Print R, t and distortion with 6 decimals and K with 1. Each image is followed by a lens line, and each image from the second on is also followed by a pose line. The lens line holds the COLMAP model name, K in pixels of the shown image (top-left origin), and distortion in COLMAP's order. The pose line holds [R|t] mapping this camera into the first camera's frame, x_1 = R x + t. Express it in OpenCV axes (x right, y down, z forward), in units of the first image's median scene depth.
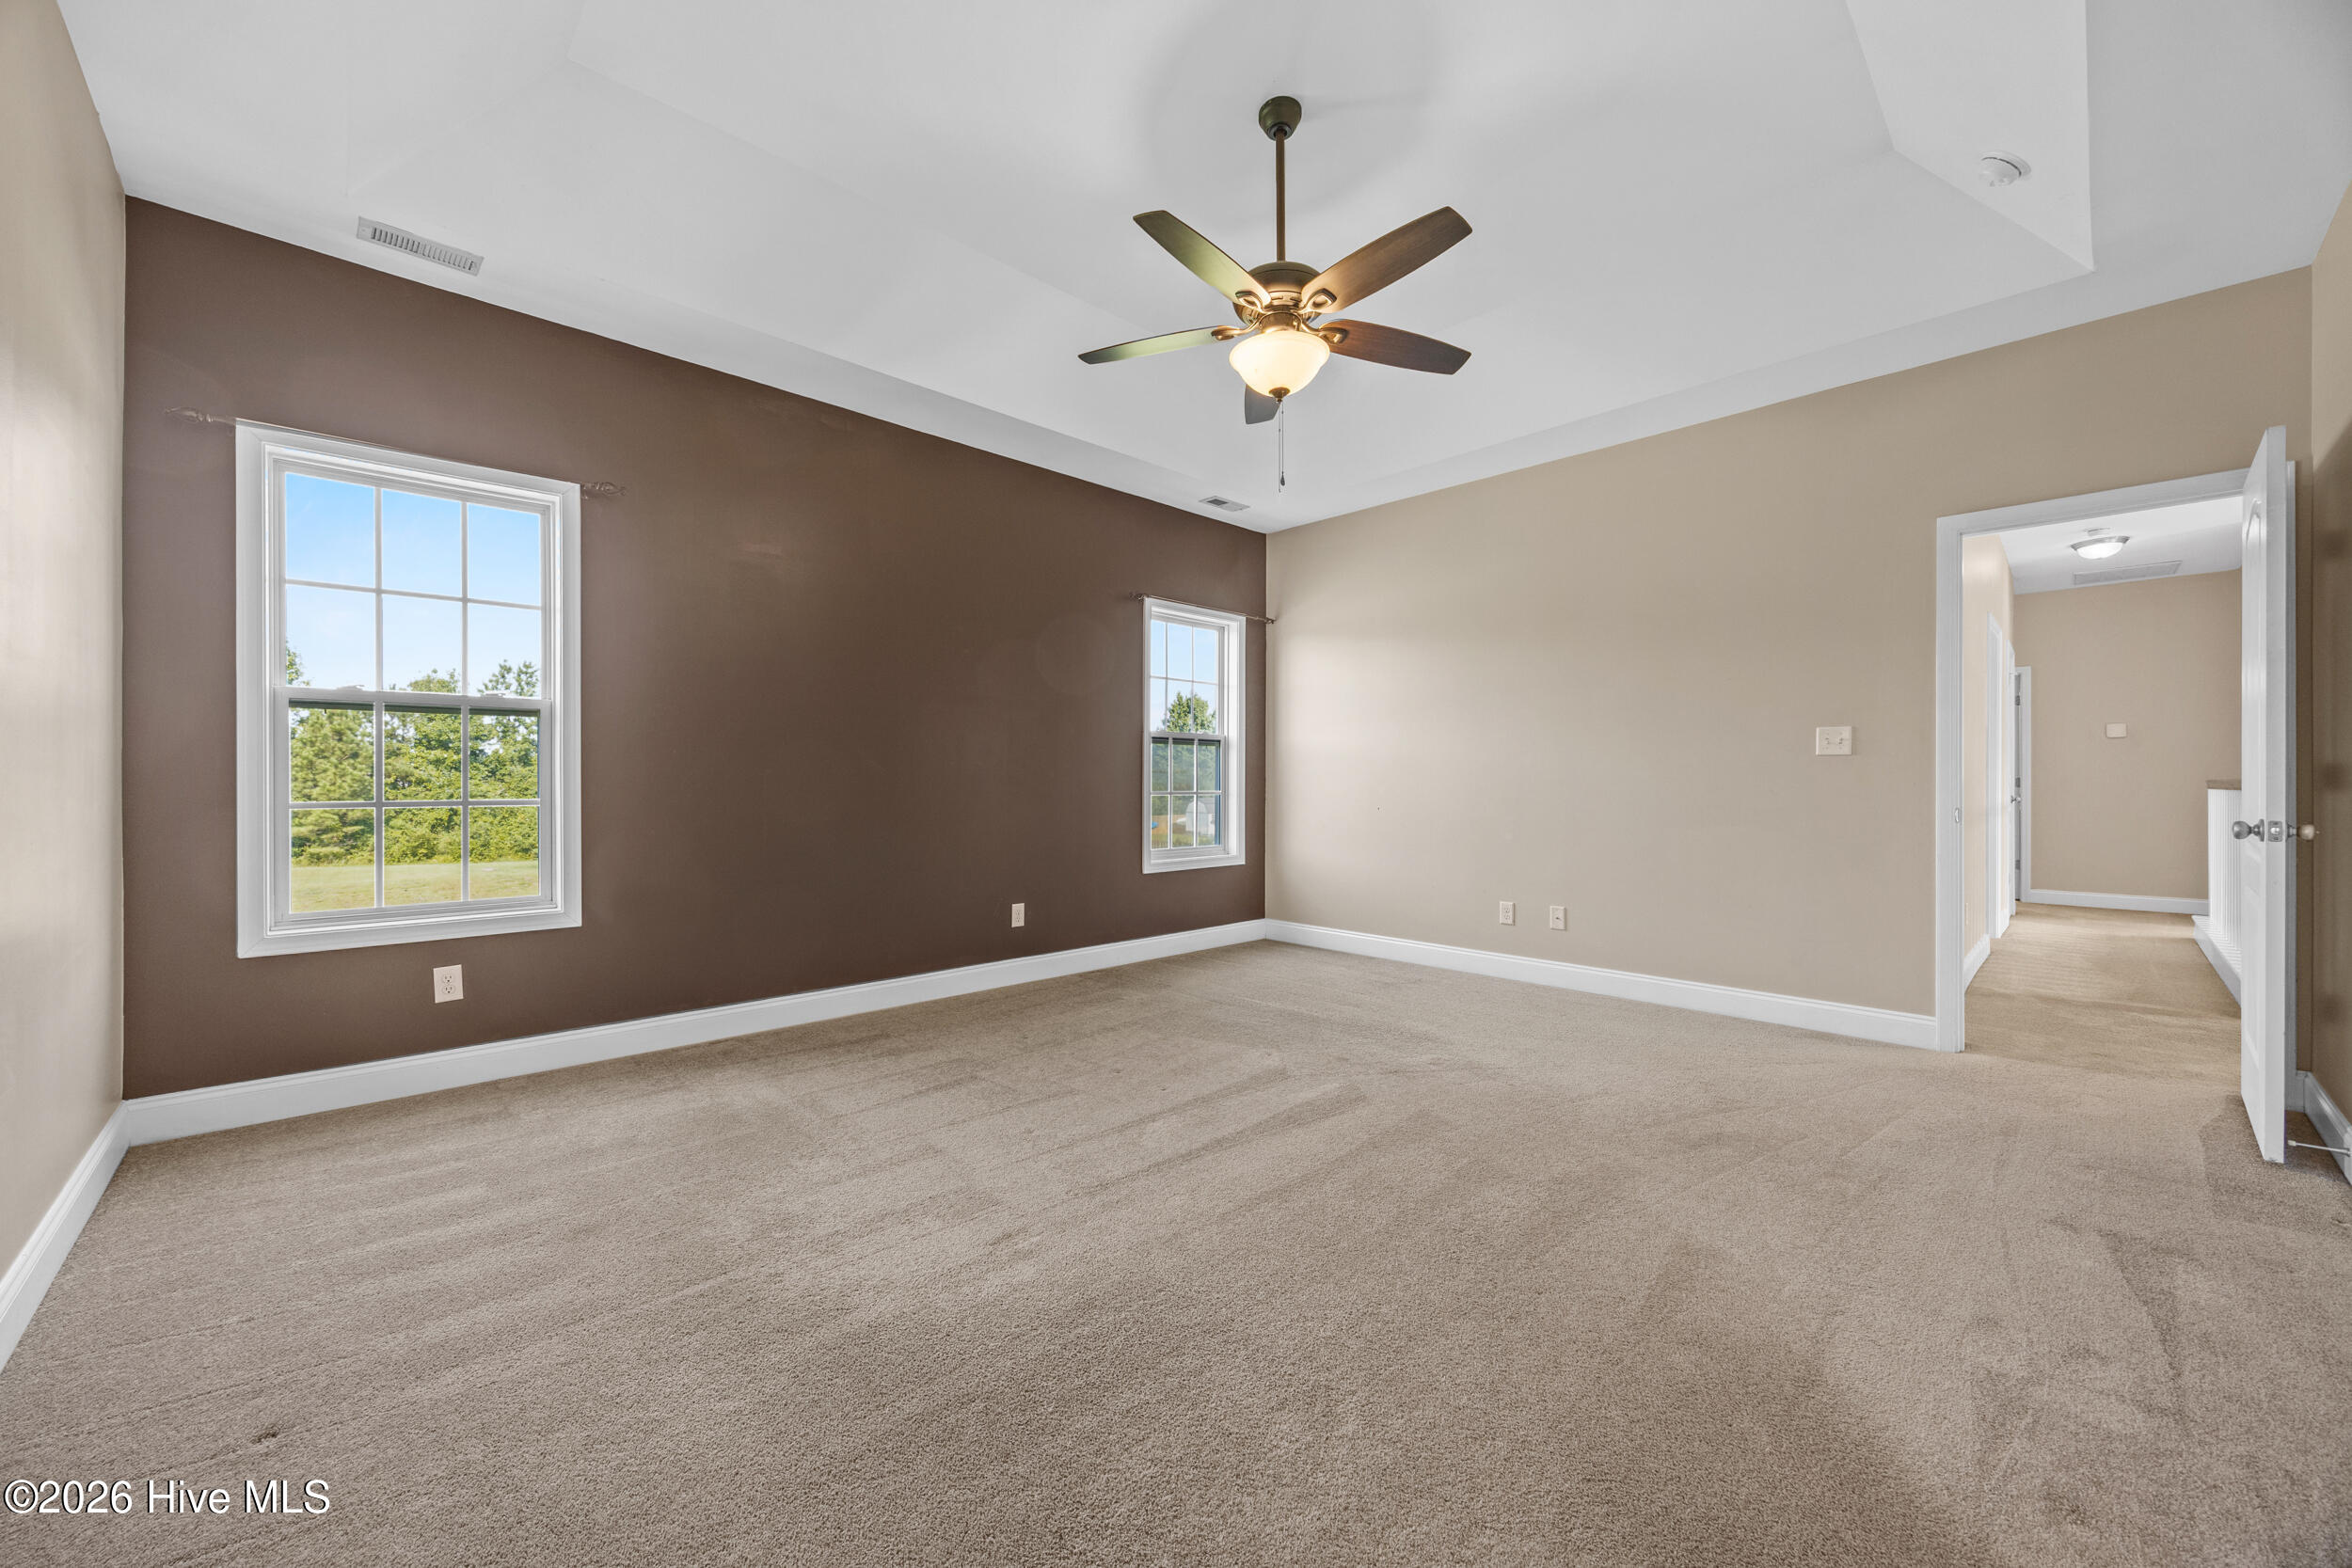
lens RADIAL K [[887.3, 0, 1166.6], [0, 887.3, 782.9], [0, 0, 1]] dist [-0.009724, -0.000132]
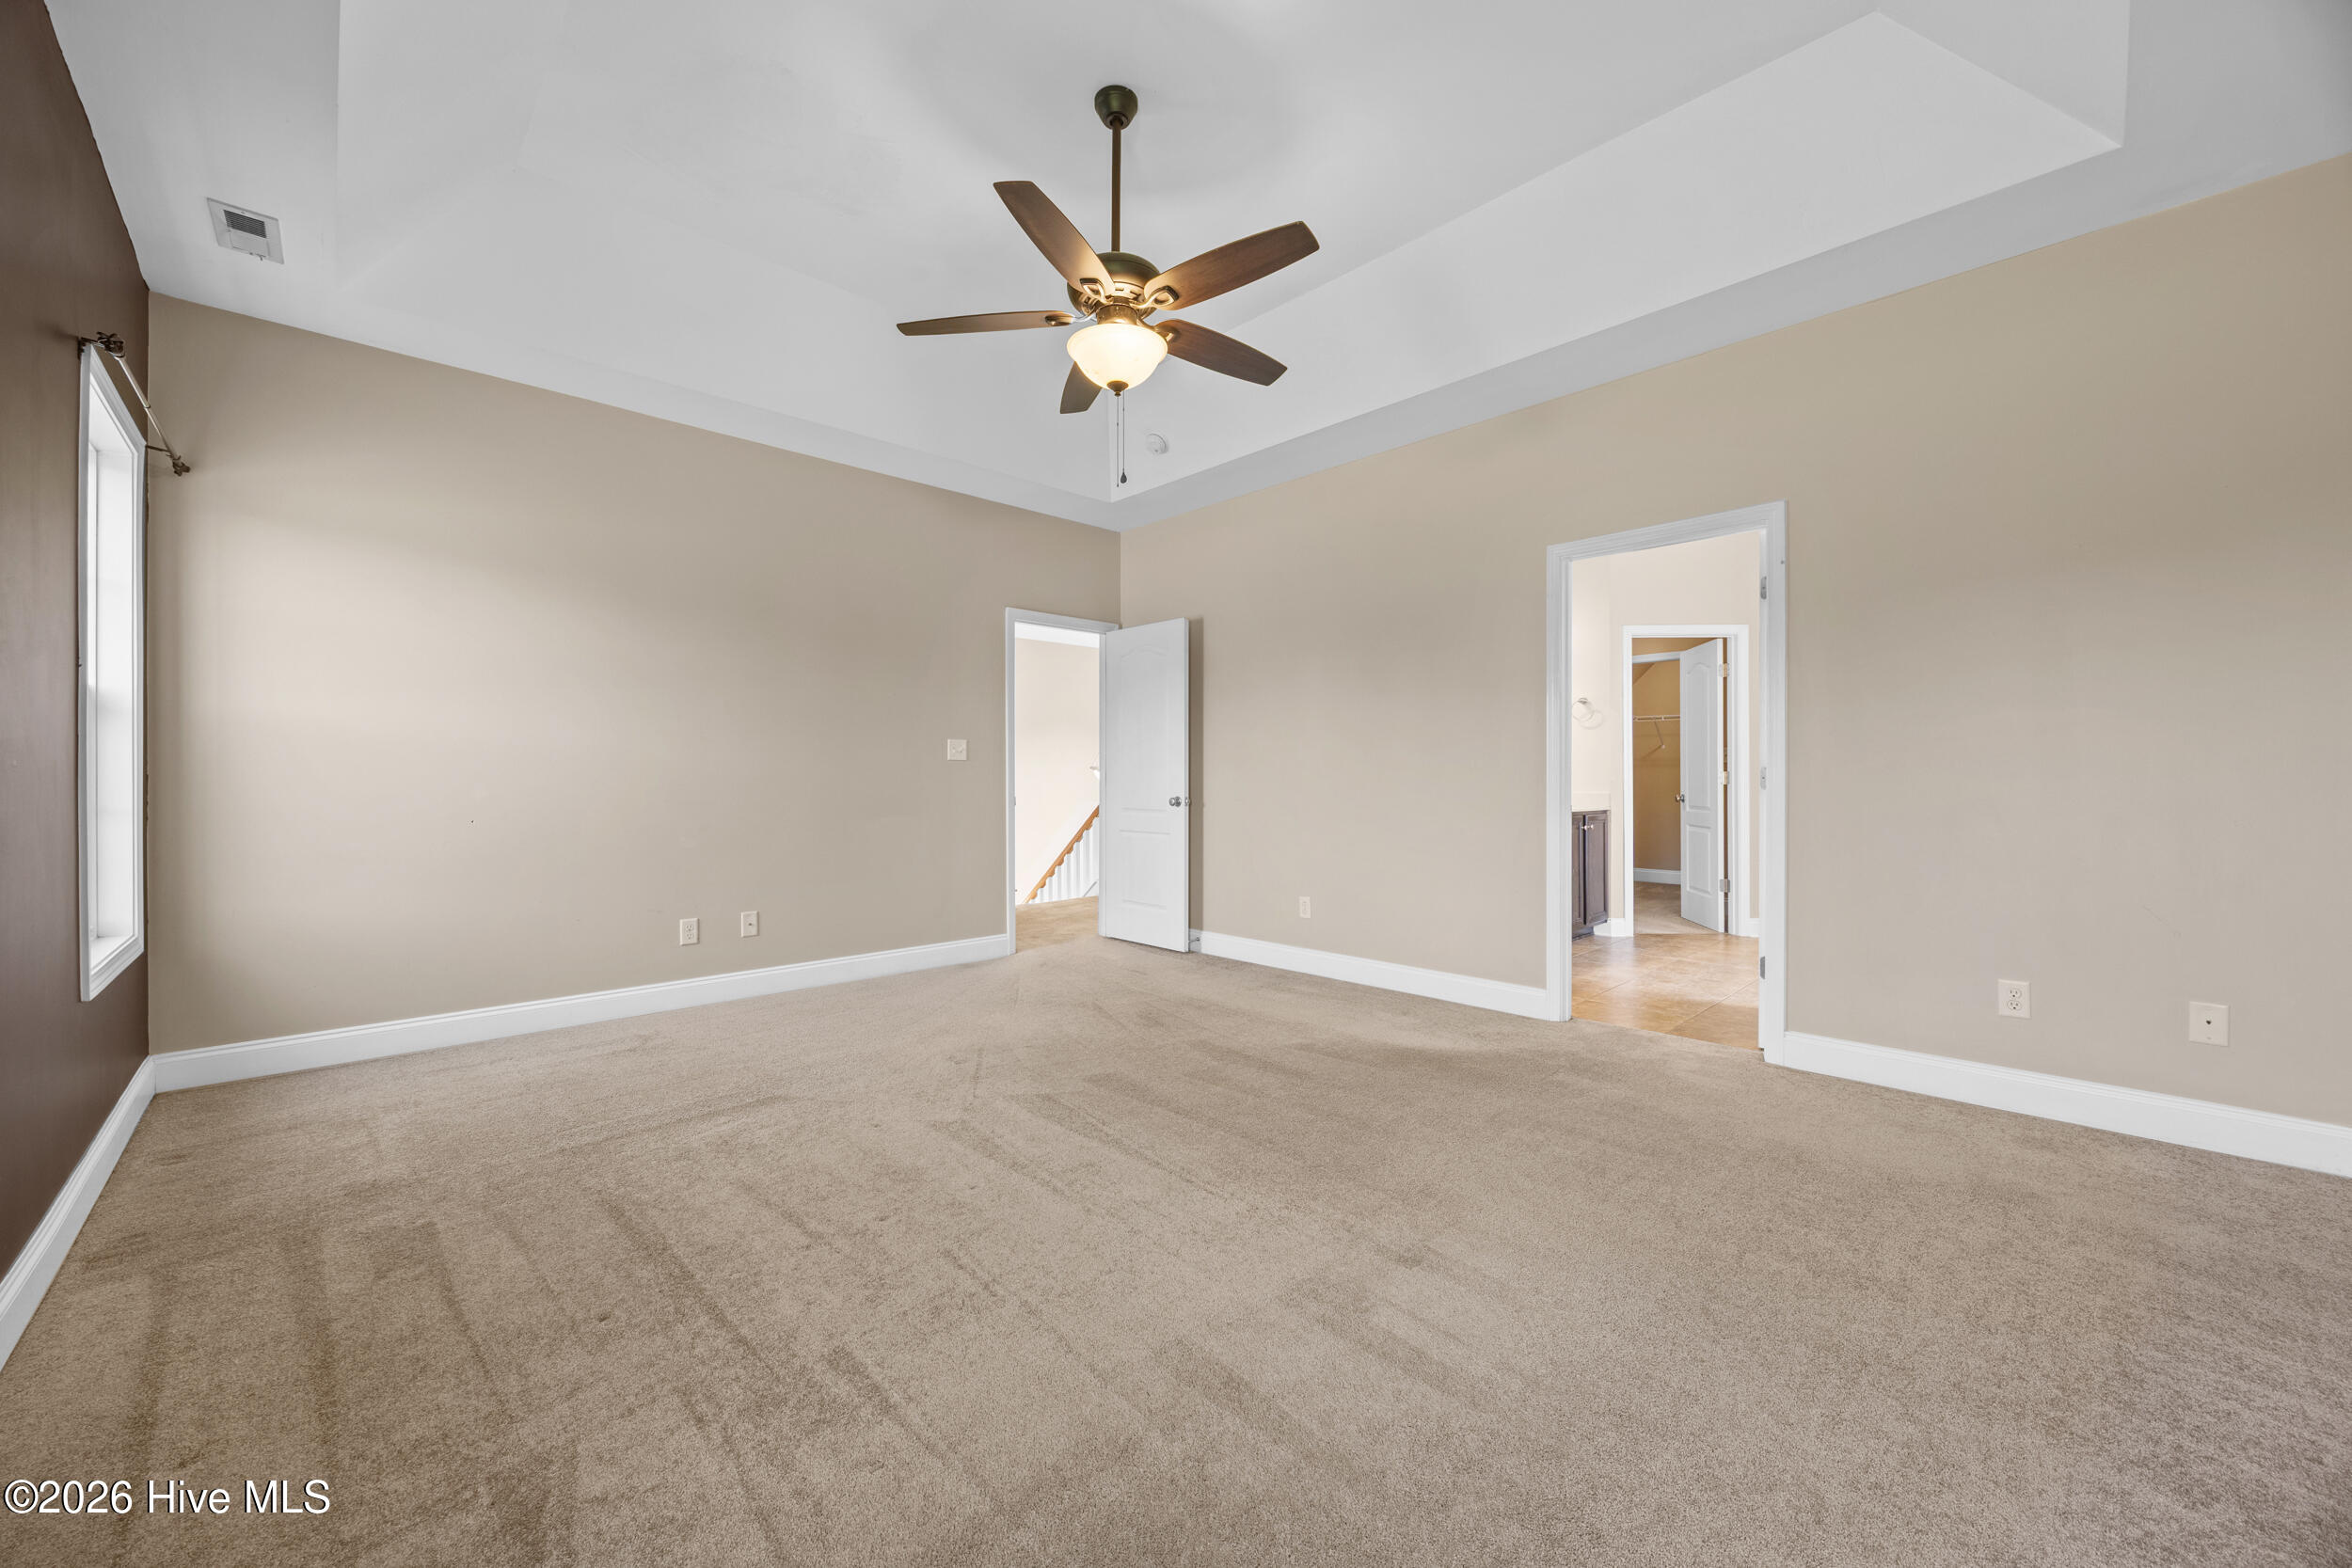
lens RADIAL K [[887.3, 0, 1166.6], [0, 887.3, 782.9], [0, 0, 1]] dist [-0.009724, -0.000132]
pose [[-0.002586, -0.003255, 0.999991, -0.503194], [0.002724, 0.999991, 0.003262, -0.000390], [-0.999993, 0.002733, -0.002577, 0.555430]]
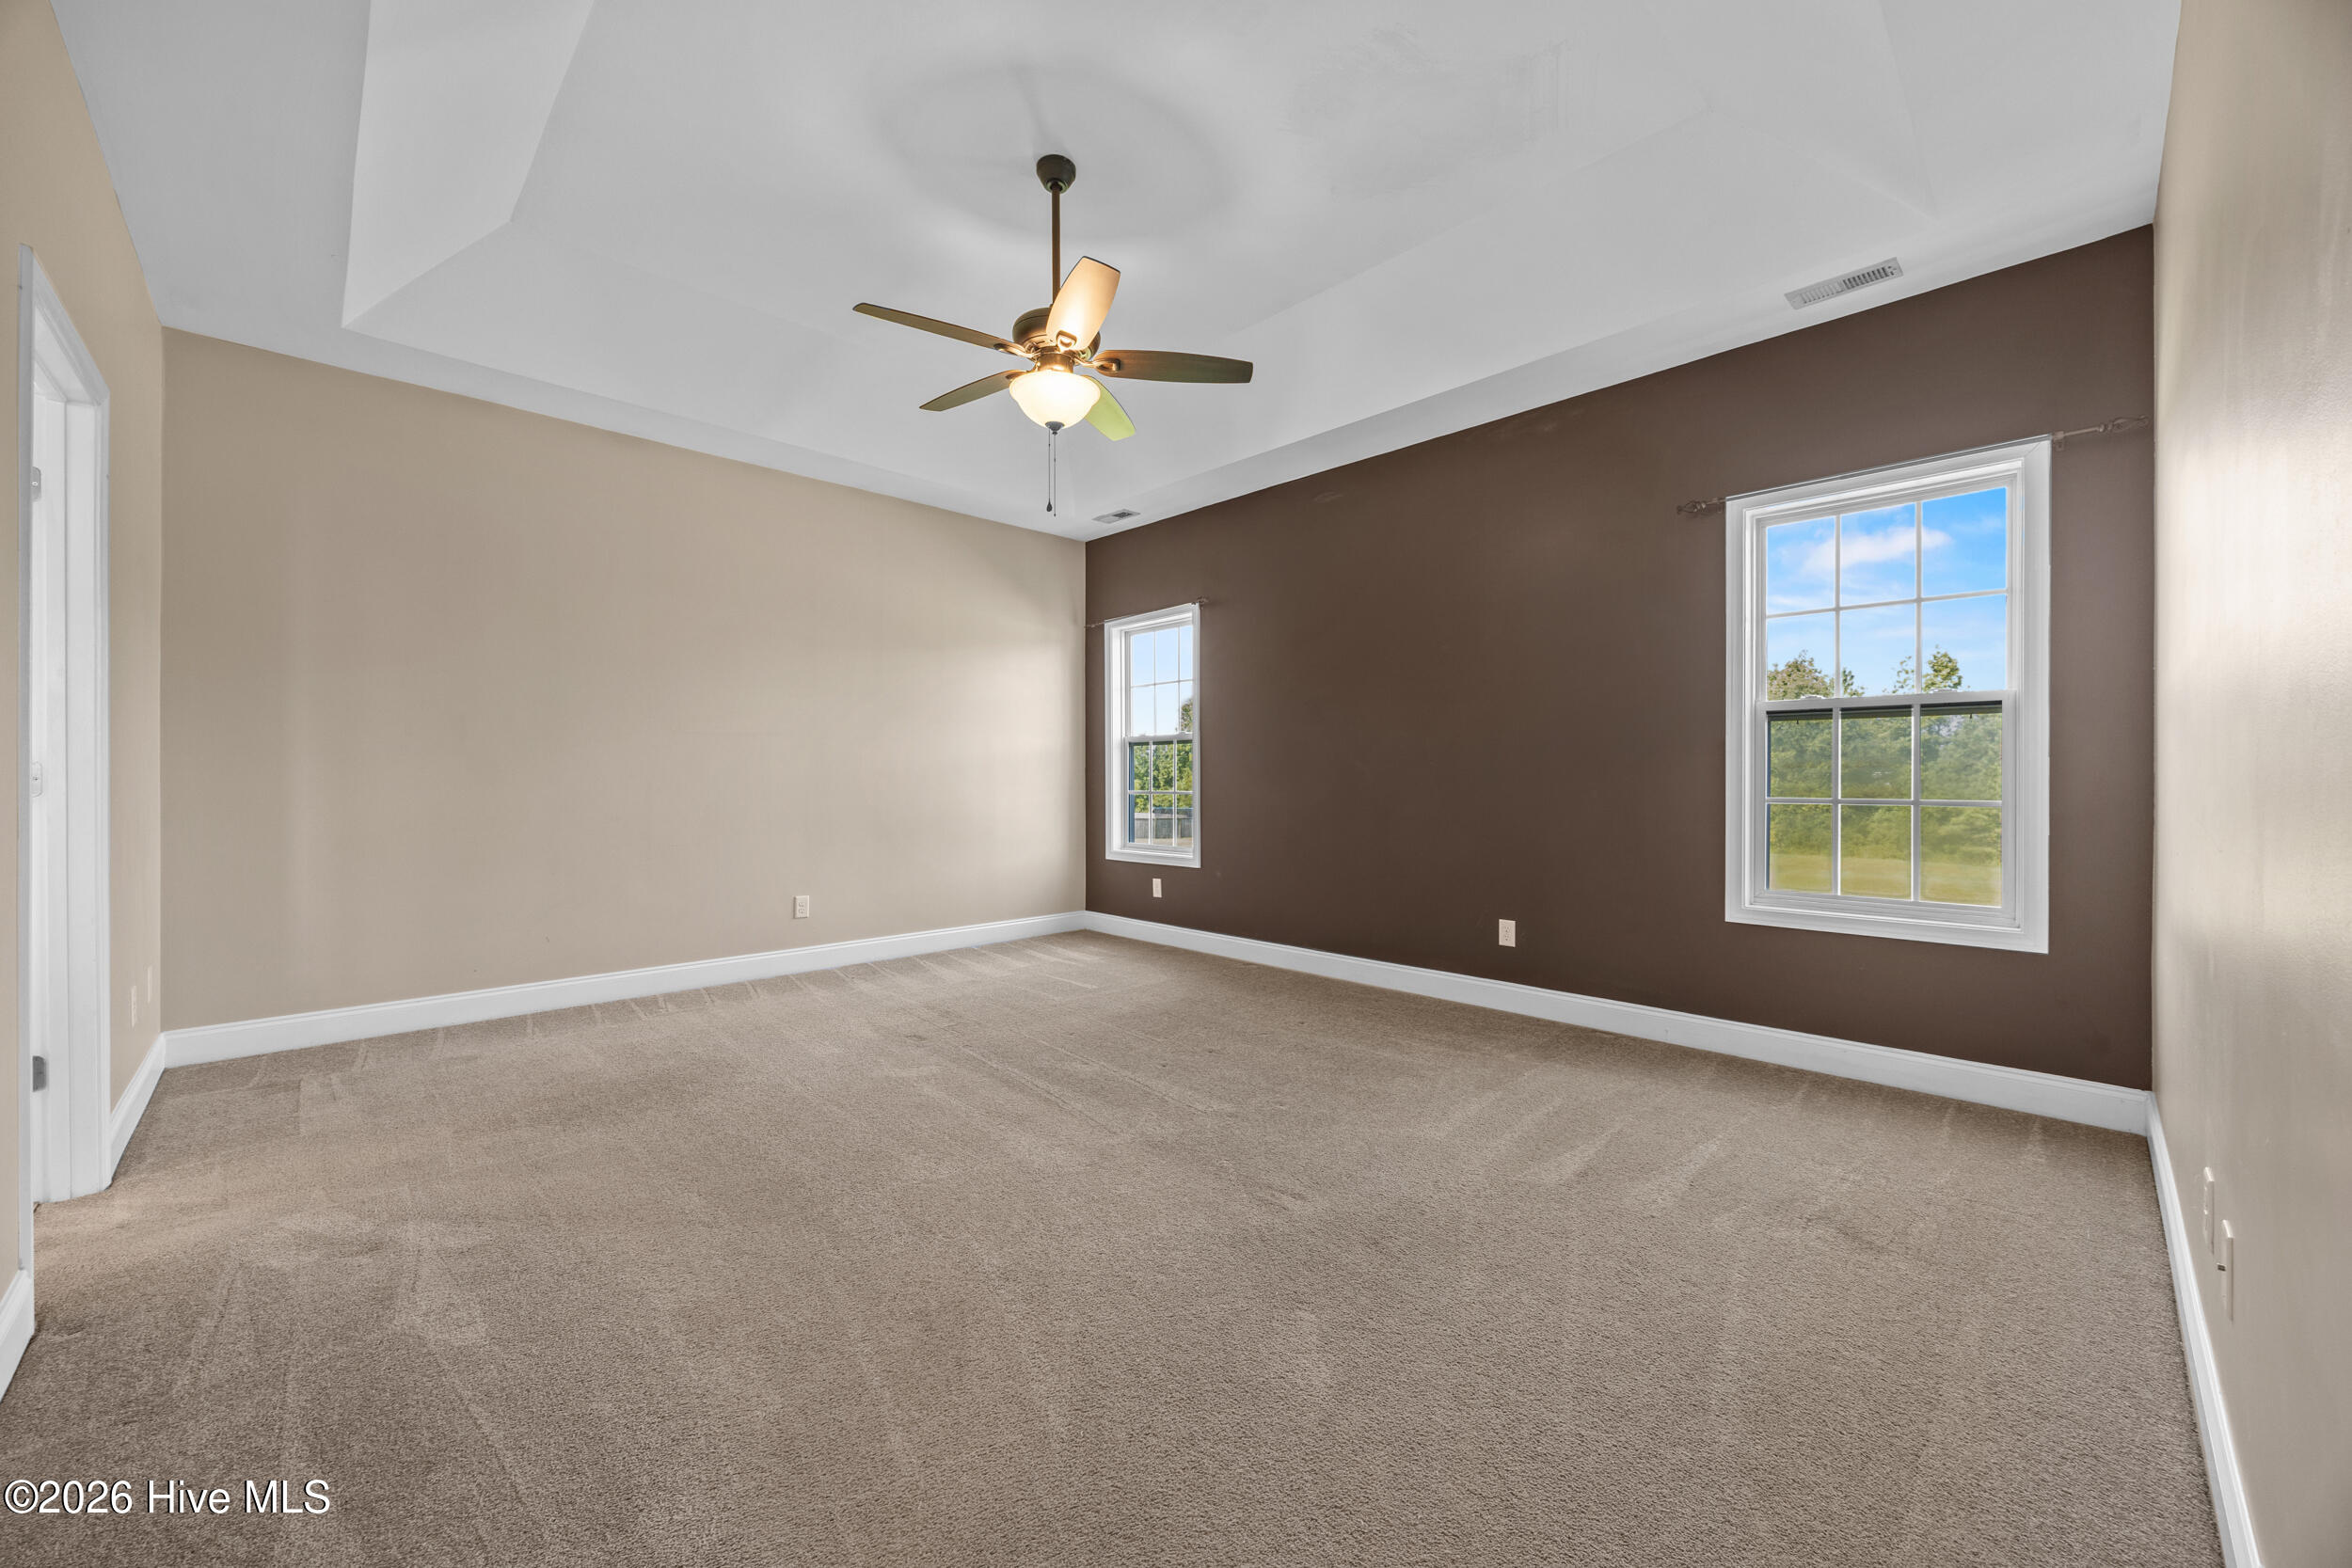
lens RADIAL K [[887.3, 0, 1166.6], [0, 887.3, 782.9], [0, 0, 1]] dist [-0.009724, -0.000132]
pose [[0.011748, 0.002529, -0.999928, 0.717140], [-0.003157, 0.999992, 0.002492, -0.001434], [0.999926, 0.003127, 0.011756, 0.658676]]
